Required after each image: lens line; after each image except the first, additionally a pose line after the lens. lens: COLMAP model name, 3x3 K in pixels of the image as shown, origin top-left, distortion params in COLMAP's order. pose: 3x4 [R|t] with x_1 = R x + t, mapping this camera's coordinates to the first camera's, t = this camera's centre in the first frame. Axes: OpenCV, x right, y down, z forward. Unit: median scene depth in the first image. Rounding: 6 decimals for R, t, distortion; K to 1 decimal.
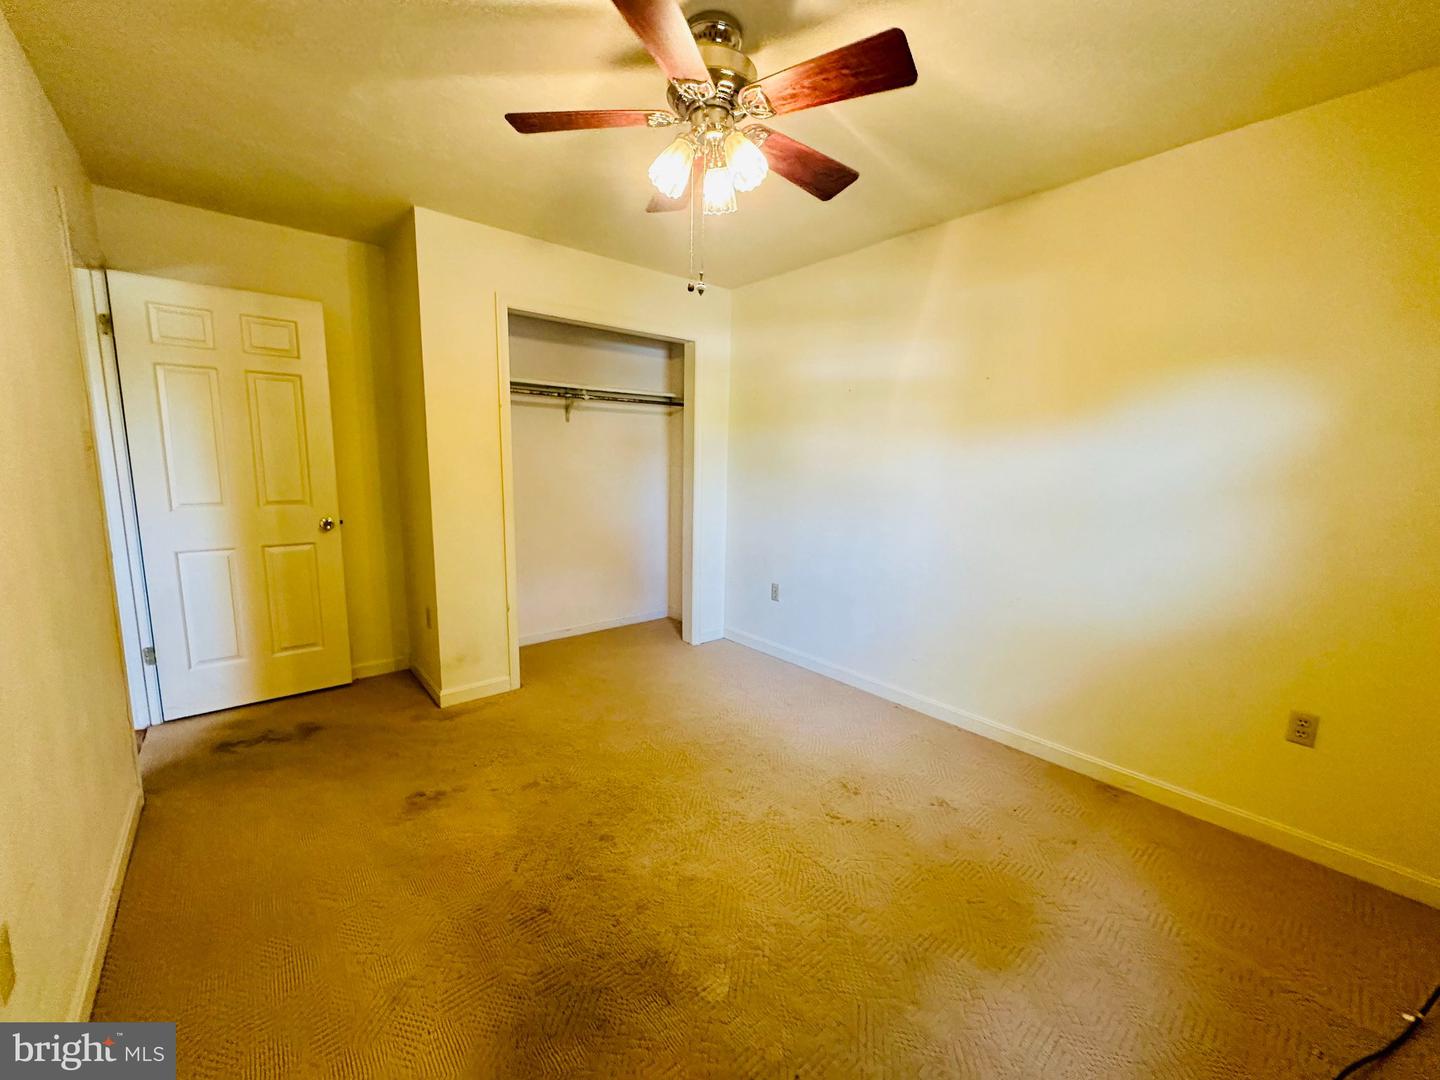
lens RADIAL K [[572.1, 0, 723.1], [0, 572.1, 538.9], [0, 0, 1]] dist [-0.003739, 0.000494]
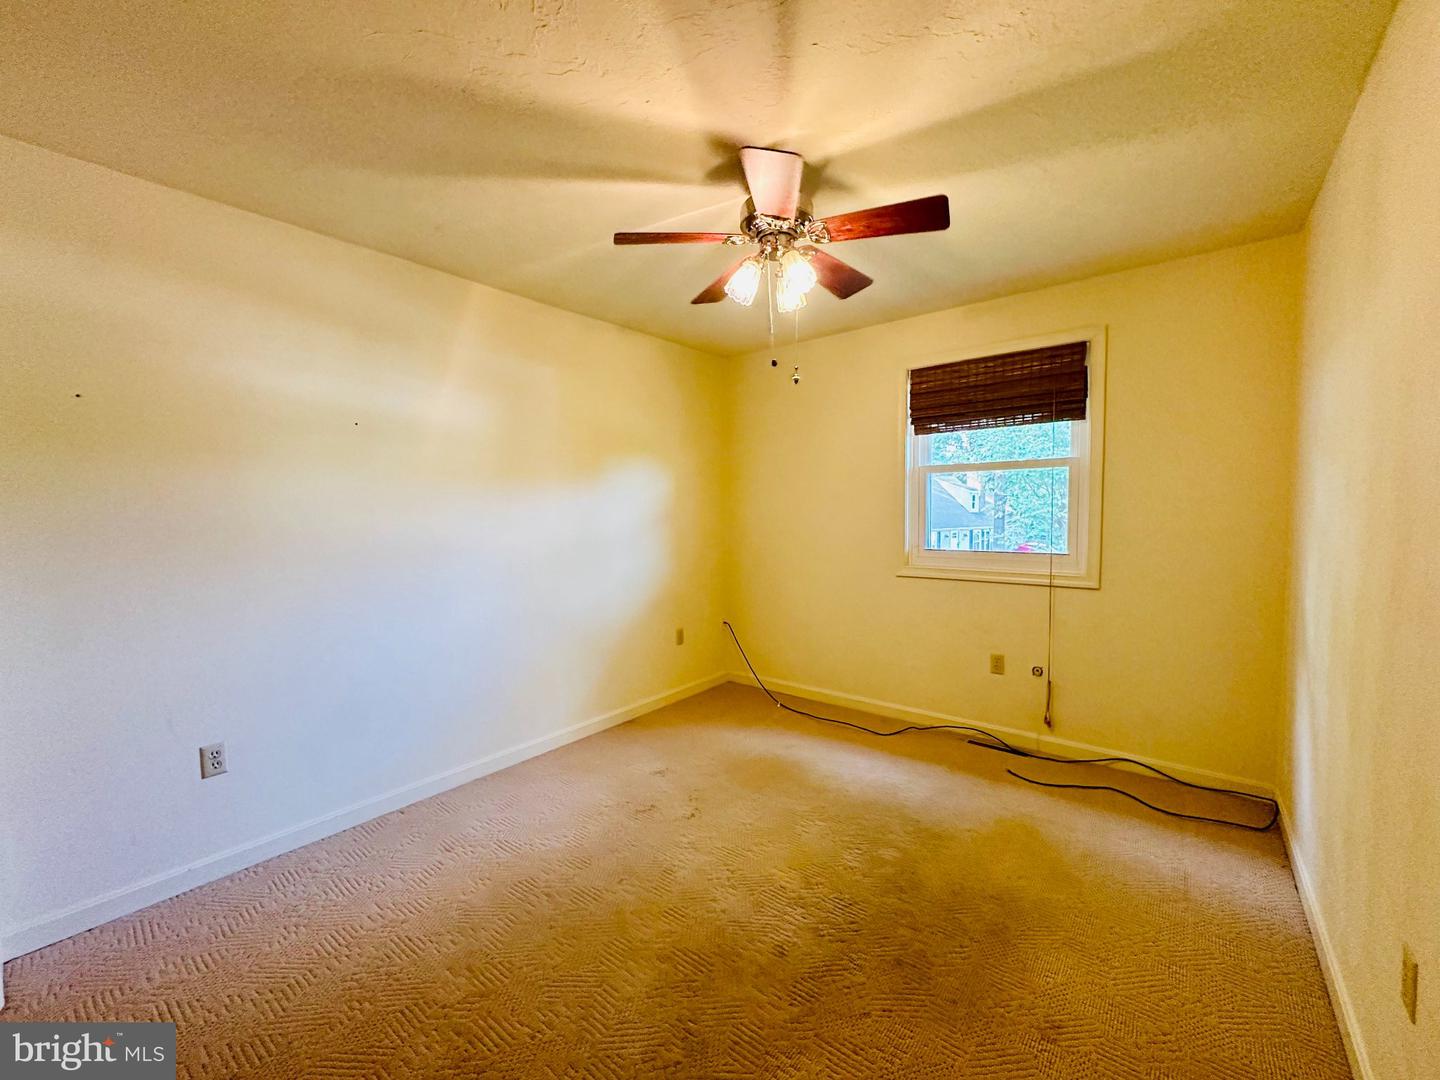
lens RADIAL K [[572.1, 0, 720.4], [0, 572.1, 539.3], [0, 0, 1]] dist [-0.003739, 0.000494]
pose [[-0.196997, -0.064966, 0.978249, -0.834091], [0.141174, 0.985524, 0.093879, -0.154107], [-0.970187, 0.156598, -0.184974, 0.970459]]
